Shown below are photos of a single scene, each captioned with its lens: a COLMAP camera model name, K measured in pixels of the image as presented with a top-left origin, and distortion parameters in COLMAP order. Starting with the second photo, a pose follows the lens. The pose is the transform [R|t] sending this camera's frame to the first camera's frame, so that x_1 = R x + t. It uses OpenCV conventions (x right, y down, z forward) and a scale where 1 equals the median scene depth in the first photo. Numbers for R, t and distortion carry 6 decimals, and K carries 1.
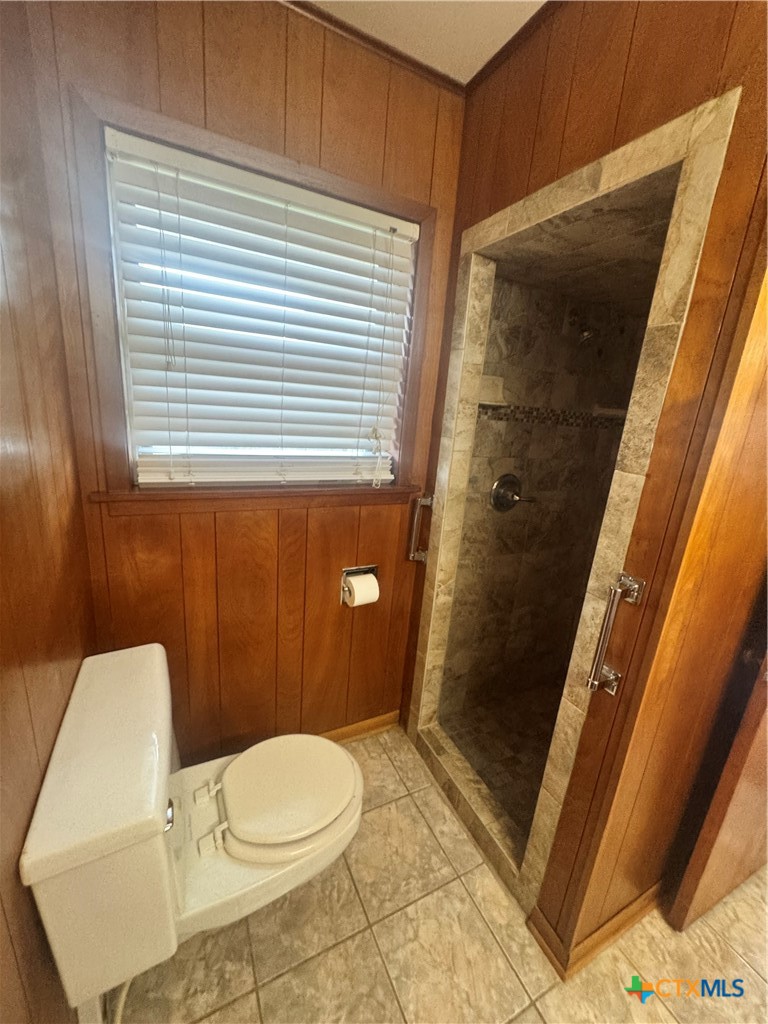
lens RADIAL K [[410.2, 0, 385.2], [0, 410.2, 512.8], [0, 0, 1]] dist [-0.004697, 0.000835]
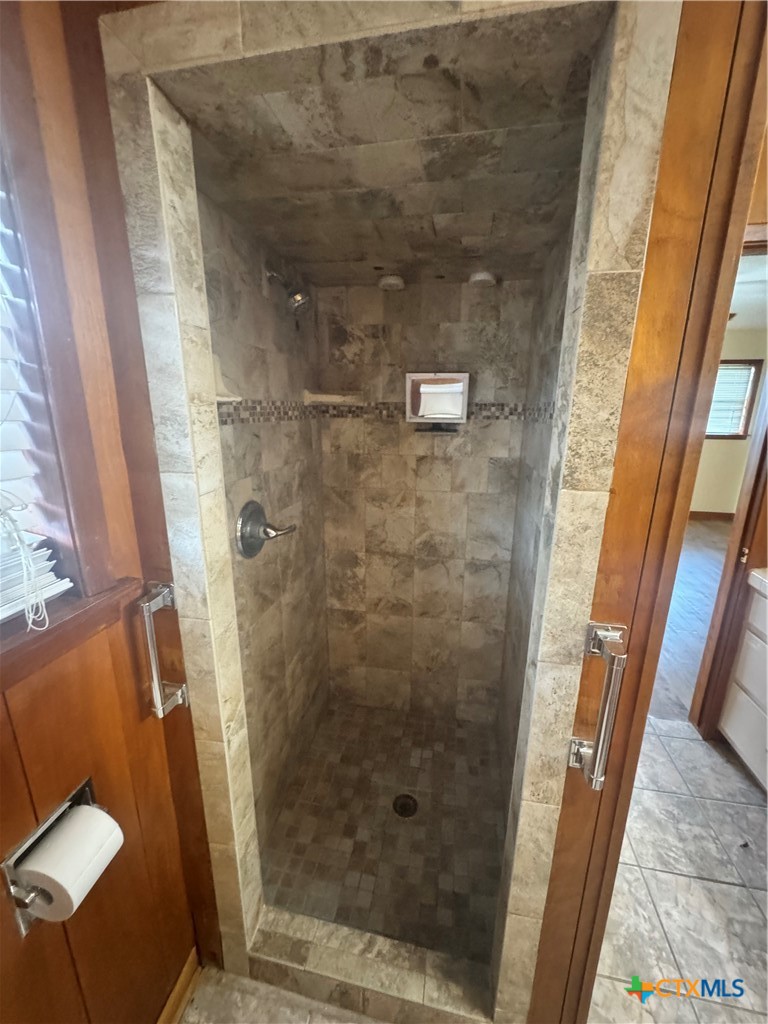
lens RADIAL K [[410.2, 0, 381.1], [0, 410.2, 510.8], [0, 0, 1]] dist [-0.004697, 0.000835]
pose [[0.608834, -0.269879, 0.745980, -0.084679], [0.245932, 0.958236, 0.145950, -0.147394], [-0.754214, 0.094601, 0.649779, 0.475111]]
